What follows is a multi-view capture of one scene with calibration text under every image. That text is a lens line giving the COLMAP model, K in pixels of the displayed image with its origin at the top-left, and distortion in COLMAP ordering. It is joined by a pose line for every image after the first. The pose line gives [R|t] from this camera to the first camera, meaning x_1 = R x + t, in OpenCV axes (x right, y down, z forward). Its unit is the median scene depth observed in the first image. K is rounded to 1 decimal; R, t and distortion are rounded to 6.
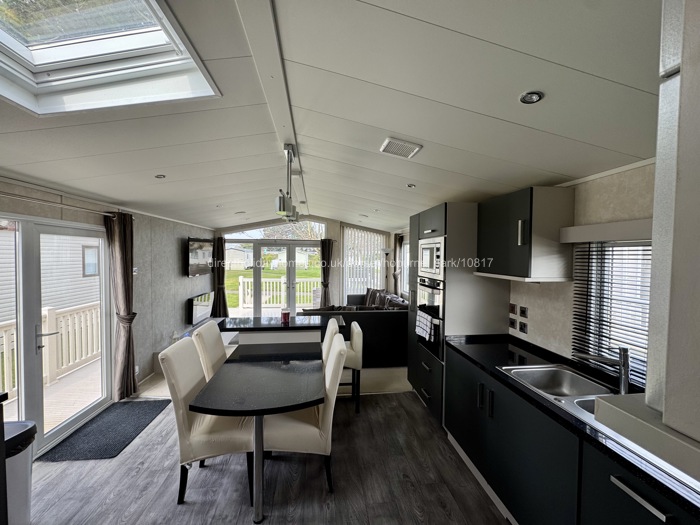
lens RADIAL K [[278.4, 0, 350.4], [0, 278.4, 260.9], [0, 0, 1]] dist [-0.006905, 0.000400]
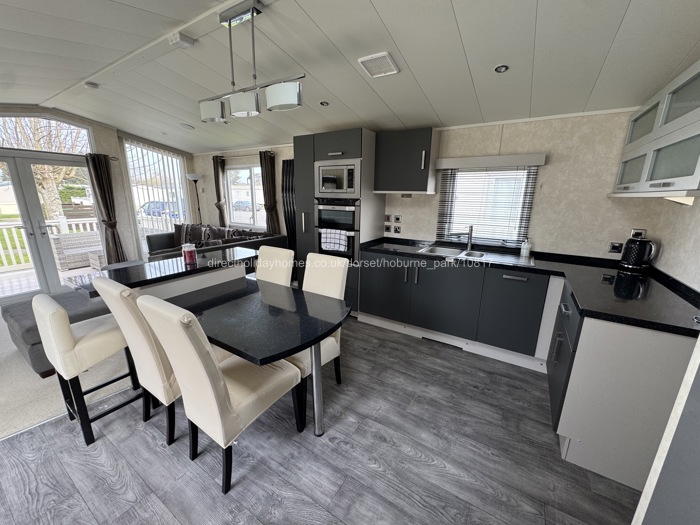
lens RADIAL K [[278.4, 0, 349.5], [0, 278.4, 260.8], [0, 0, 1]] dist [-0.006905, 0.000400]
pose [[0.628606, -0.181982, 0.756133, -0.477764], [0.009943, 0.974039, 0.226161, 0.046349], [-0.777660, -0.134647, 0.614096, 0.193023]]
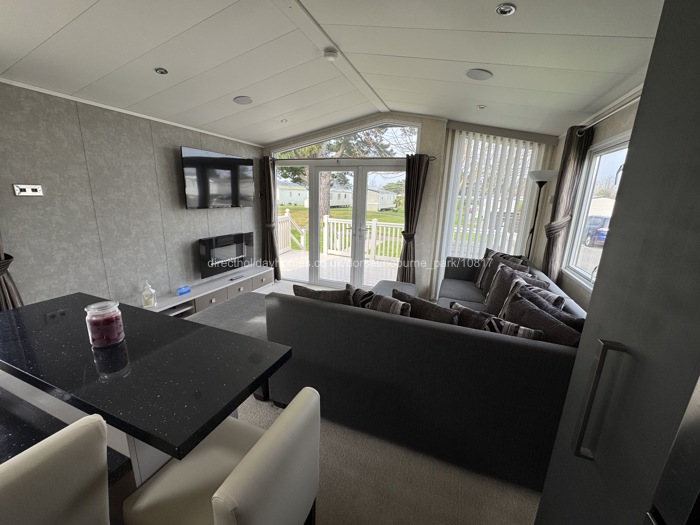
lens RADIAL K [[278.4, 0, 350.6], [0, 278.4, 260.6], [0, 0, 1]] dist [-0.006905, 0.000400]
pose [[0.878364, 0.130589, -0.459808, 0.152392], [-0.037674, 0.977878, 0.205757, 0.037290], [0.476505, -0.163407, 0.863852, 0.788274]]
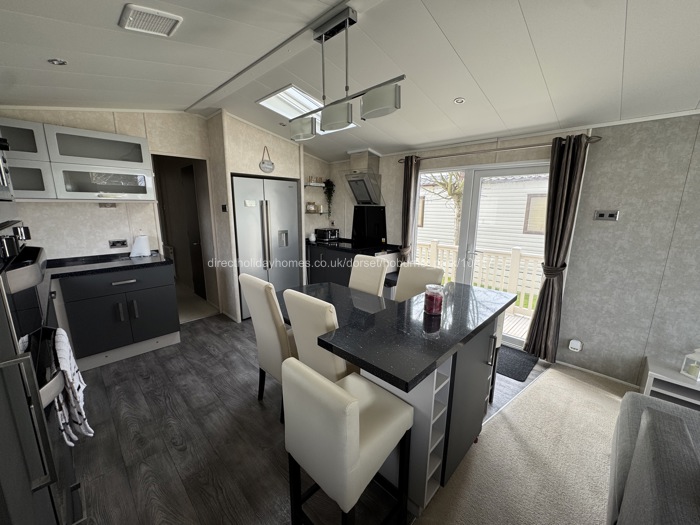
lens RADIAL K [[278.4, 0, 349.0], [0, 278.4, 262.3], [0, 0, 1]] dist [-0.006905, 0.000400]
pose [[-0.779010, 0.105631, -0.618050, 0.166508], [-0.034196, 0.977083, 0.210095, 0.028535], [0.626079, 0.184801, -0.757545, 1.149019]]
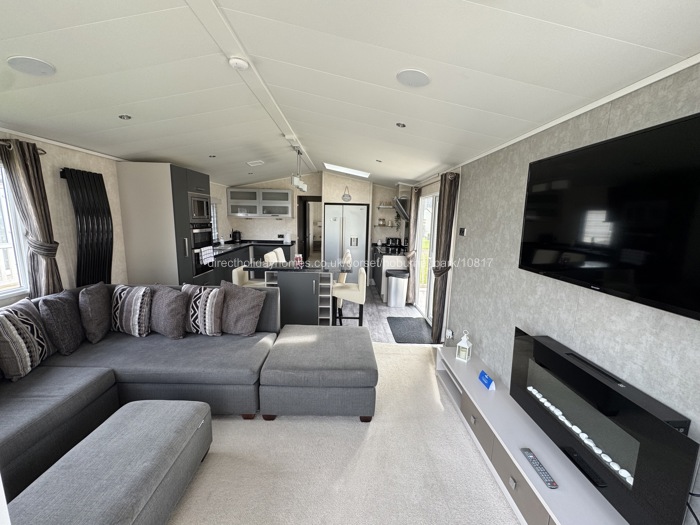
lens RADIAL K [[278.4, 0, 348.7], [0, 278.4, 262.0], [0, 0, 1]] dist [-0.006905, 0.000400]
pose [[-0.993571, -0.049718, 0.101706, -0.515739], [-0.030208, 0.982262, 0.185065, -0.020881], [-0.109103, 0.180803, -0.977449, 1.945517]]
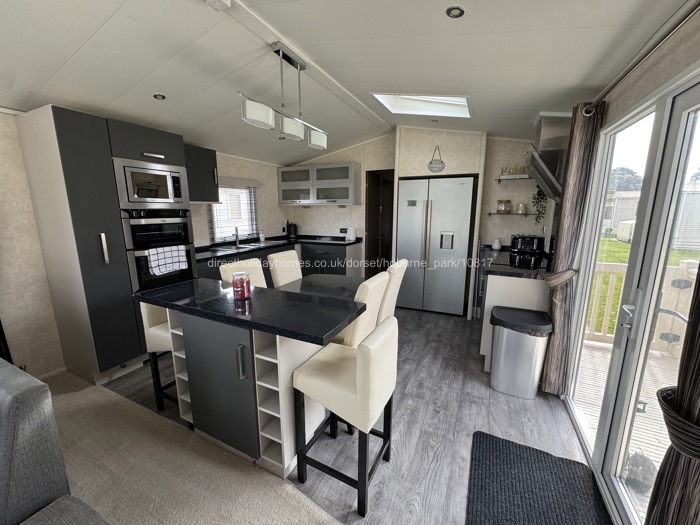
lens RADIAL K [[278.4, 0, 349.8], [0, 278.4, 262.1], [0, 0, 1]] dist [-0.006905, 0.000400]
pose [[-0.841527, -0.109916, 0.528915, -0.620345], [0.006097, 0.977087, 0.212753, 0.035666], [-0.540181, 0.182262, -0.821575, 1.194510]]
